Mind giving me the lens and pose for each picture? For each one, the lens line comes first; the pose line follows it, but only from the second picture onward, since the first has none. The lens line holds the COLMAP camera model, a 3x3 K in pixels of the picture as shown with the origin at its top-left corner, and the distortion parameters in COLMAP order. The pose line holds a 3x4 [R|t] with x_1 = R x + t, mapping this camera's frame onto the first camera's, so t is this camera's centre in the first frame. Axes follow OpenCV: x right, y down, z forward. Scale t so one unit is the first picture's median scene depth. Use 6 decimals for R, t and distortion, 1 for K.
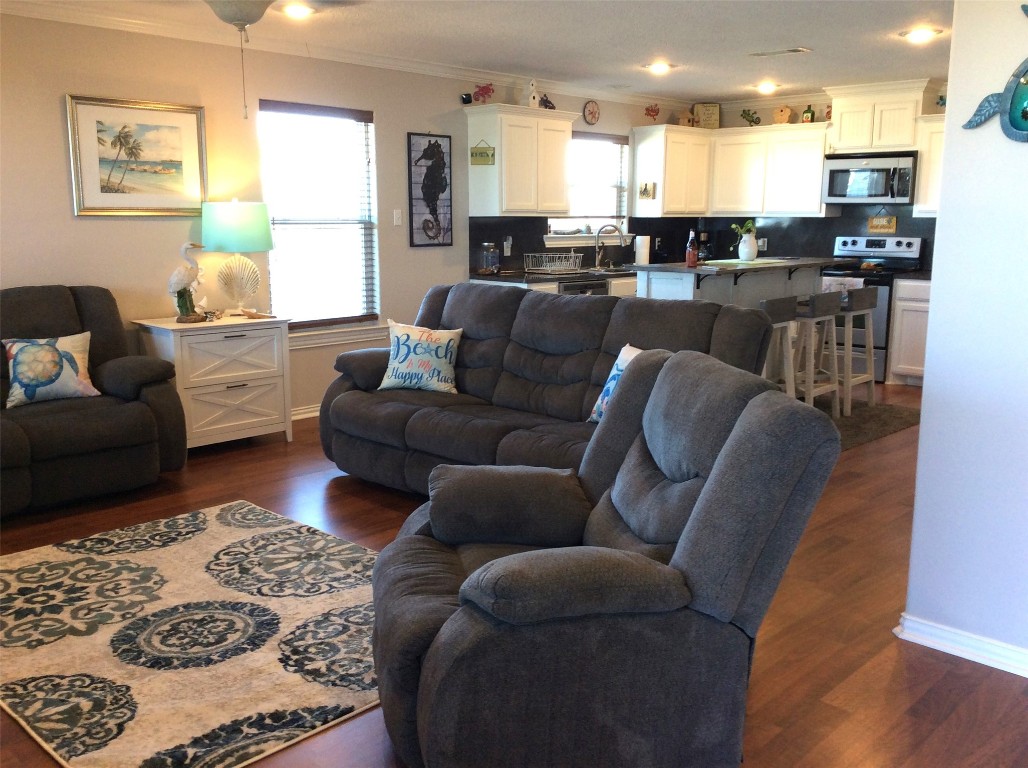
lens RADIAL K [[923.3, 0, 520.0], [0, 923.3, 392.0], [0, 0, 1]] dist [0.104504, -0.170339]
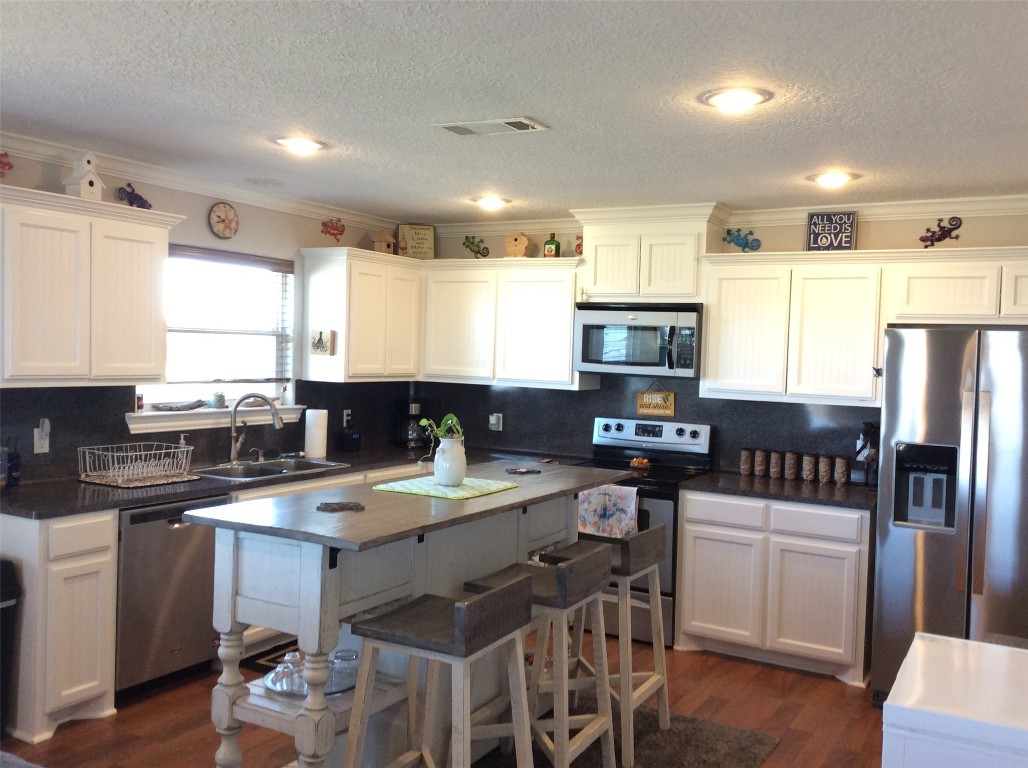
lens RADIAL K [[923.3, 0, 513.2], [0, 923.3, 388.7], [0, 0, 1]] dist [0.104504, -0.170339]
pose [[0.970698, 0.018719, 0.239573, 0.116355], [0.015607, 0.989945, -0.140589, -0.093797], [-0.239796, 0.140208, 0.960645, 0.356360]]
